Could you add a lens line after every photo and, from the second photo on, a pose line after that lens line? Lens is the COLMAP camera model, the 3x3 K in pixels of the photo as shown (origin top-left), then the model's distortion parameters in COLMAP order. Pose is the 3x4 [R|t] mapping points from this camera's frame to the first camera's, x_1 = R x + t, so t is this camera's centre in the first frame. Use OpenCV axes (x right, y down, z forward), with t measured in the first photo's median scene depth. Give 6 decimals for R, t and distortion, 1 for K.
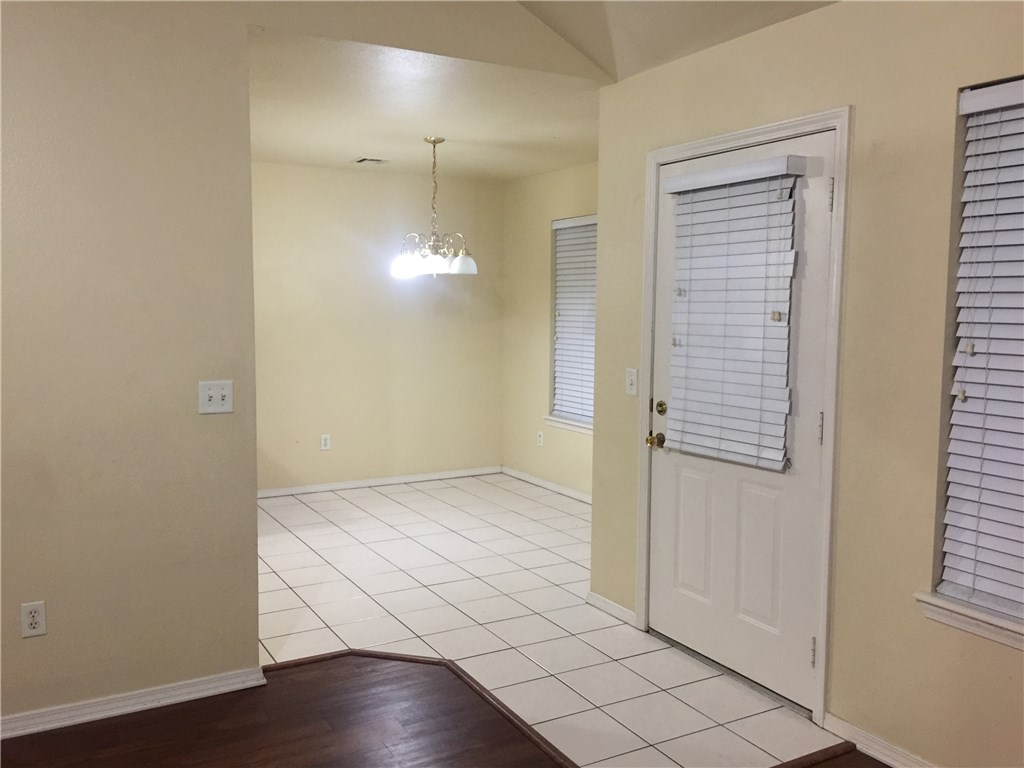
lens RADIAL K [[884.3, 0, 509.7], [0, 884.3, 378.0], [0, 0, 1]] dist [0.062743, -0.090034]
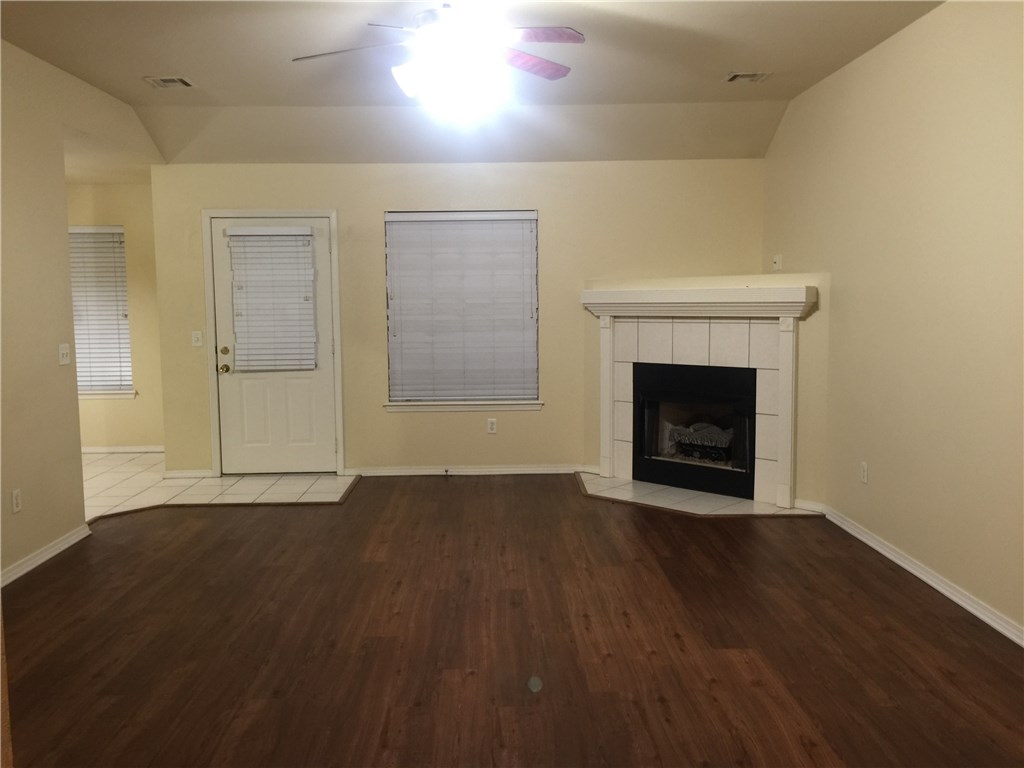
lens RADIAL K [[884.3, 0, 517.2], [0, 884.3, 387.3], [0, 0, 1]] dist [0.062743, -0.090034]
pose [[0.462358, -0.103518, 0.880630, -1.320043], [0.089664, 0.993529, 0.069714, 0.039311], [-0.882148, 0.046728, 0.468648, -0.443737]]
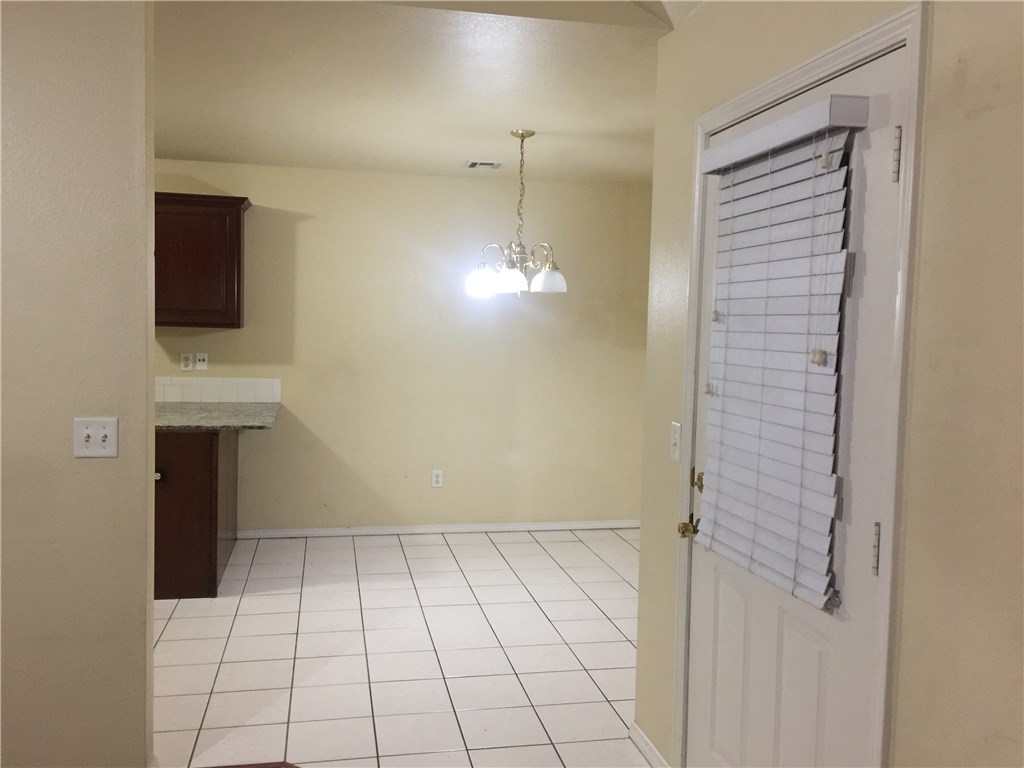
lens RADIAL K [[884.3, 0, 500.5], [0, 884.3, 370.6], [0, 0, 1]] dist [0.062743, -0.090034]
pose [[0.946485, 0.032143, -0.321142, 0.270475], [-0.042618, 0.998762, -0.025640, -0.032944], [0.319921, 0.037954, 0.946684, 0.320663]]
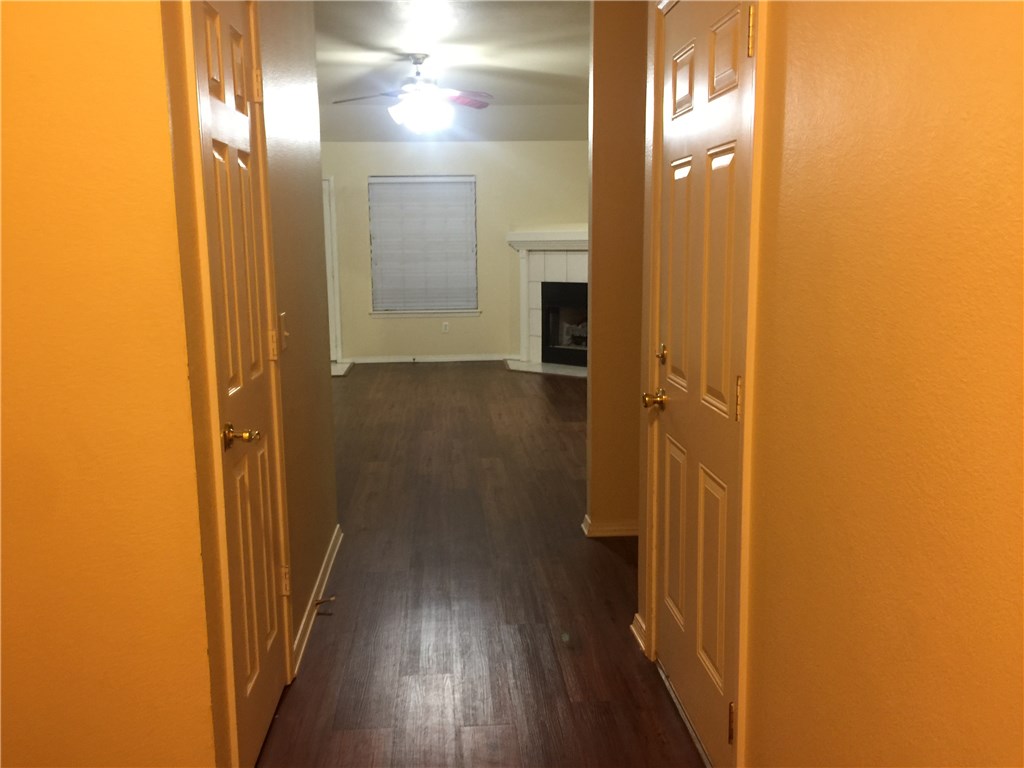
lens RADIAL K [[884.3, 0, 504.0], [0, 884.3, 380.1], [0, 0, 1]] dist [0.062743, -0.090034]
pose [[0.426139, -0.156462, 0.891025, -2.133203], [0.092396, 0.987307, 0.129179, 0.076959], [-0.899927, 0.027279, 0.435186, -0.886099]]
